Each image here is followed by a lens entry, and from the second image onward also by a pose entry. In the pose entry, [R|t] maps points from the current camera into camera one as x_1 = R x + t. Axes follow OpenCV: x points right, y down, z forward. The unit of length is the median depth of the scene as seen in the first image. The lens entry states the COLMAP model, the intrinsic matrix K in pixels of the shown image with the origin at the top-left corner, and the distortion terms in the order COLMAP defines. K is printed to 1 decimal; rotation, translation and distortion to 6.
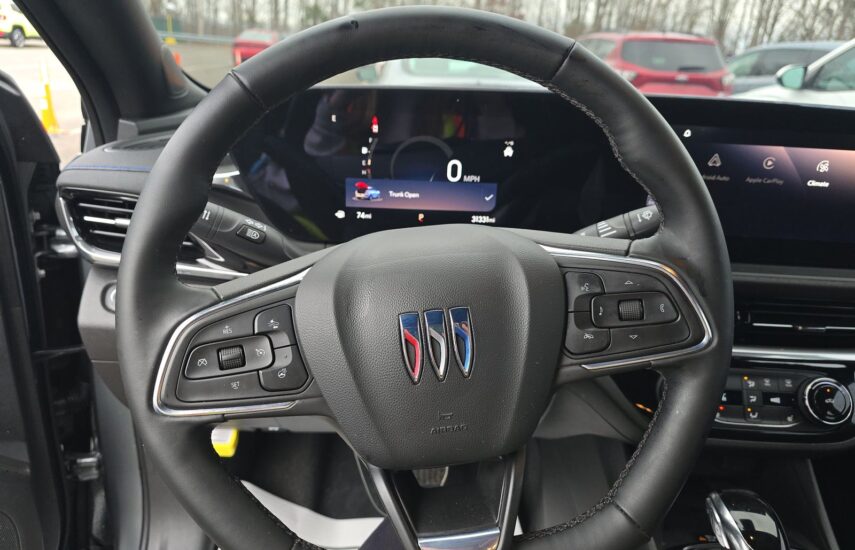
lens RADIAL K [[595.8, 0, 429.4], [0, 595.8, 283.0], [0, 0, 1]] dist [0.023298, -0.013357]
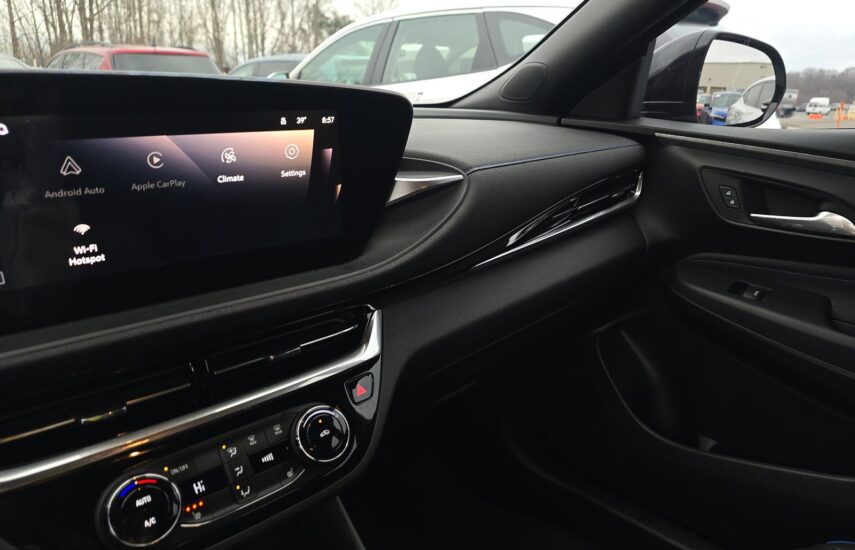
lens RADIAL K [[595.8, 0, 423.5], [0, 595.8, 276.6], [0, 0, 1]] dist [0.023298, -0.013357]
pose [[0.746288, -0.248563, 0.617471, 0.312548], [0.268975, 0.961161, 0.061826, -0.023369], [-0.608856, 0.119944, 0.784160, 0.248733]]
